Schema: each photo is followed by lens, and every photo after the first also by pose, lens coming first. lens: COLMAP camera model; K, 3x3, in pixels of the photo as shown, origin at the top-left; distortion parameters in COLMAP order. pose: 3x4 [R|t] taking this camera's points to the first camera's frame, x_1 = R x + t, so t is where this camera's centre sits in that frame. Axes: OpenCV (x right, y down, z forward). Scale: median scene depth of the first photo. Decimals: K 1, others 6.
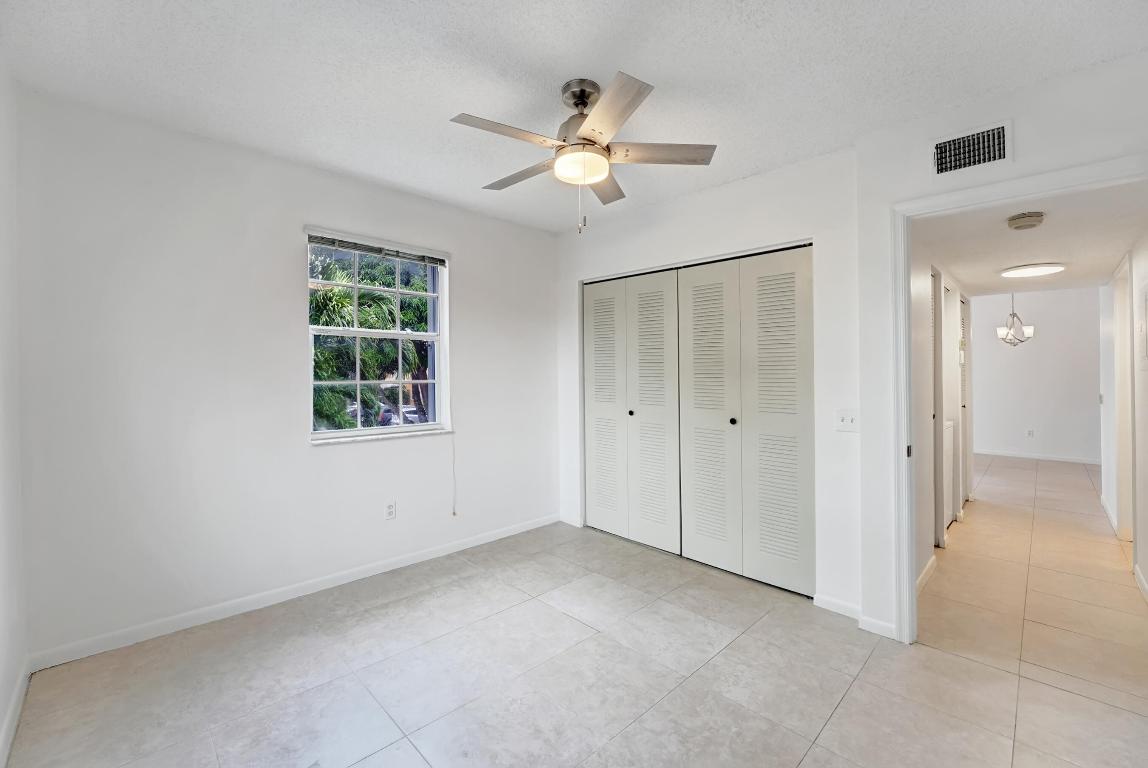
lens RADIAL K [[479.9, 0, 565.1], [0, 479.9, 384.6], [0, 0, 1]] dist [-0.007960, 0.000080]
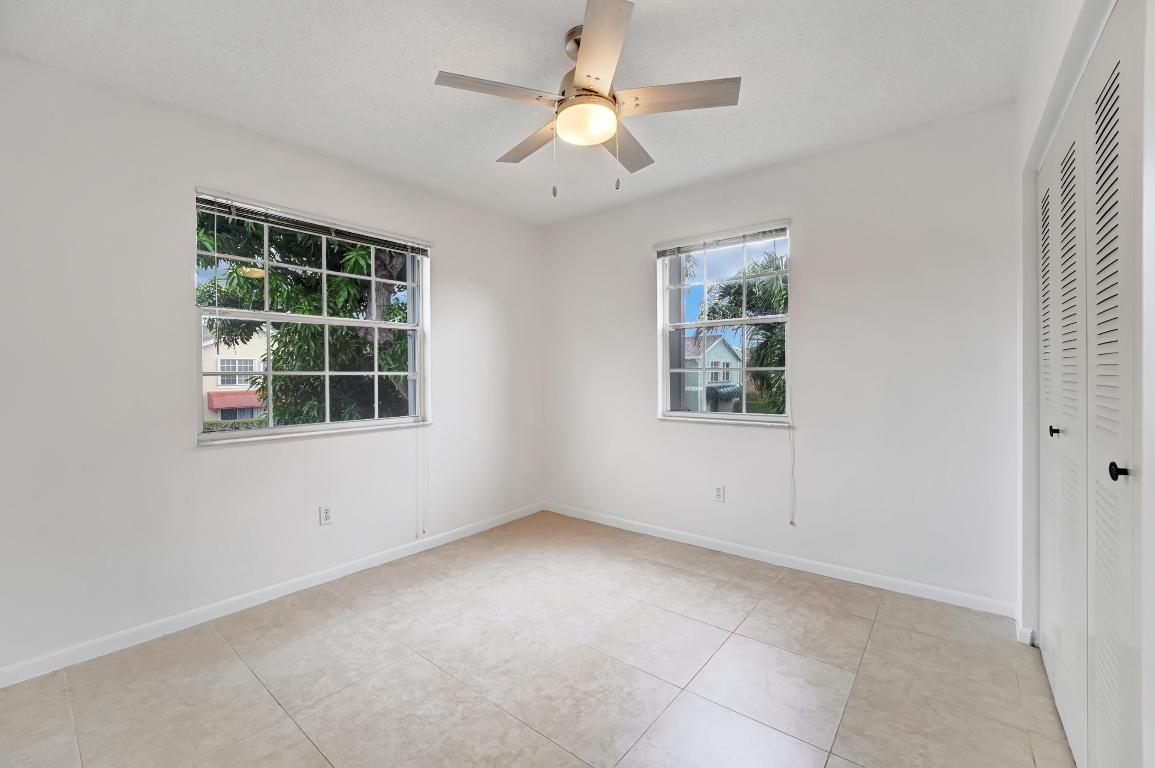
lens RADIAL K [[467.7, 0, 577.2], [0, 467.7, 388.7], [0, 0, 1]] dist [-0.000139, 0.000017]
pose [[0.127367, 0.026084, -0.991513, 0.671260], [-0.002742, 0.999660, 0.025946, 0.005402], [0.991852, -0.000586, 0.127395, 0.618181]]
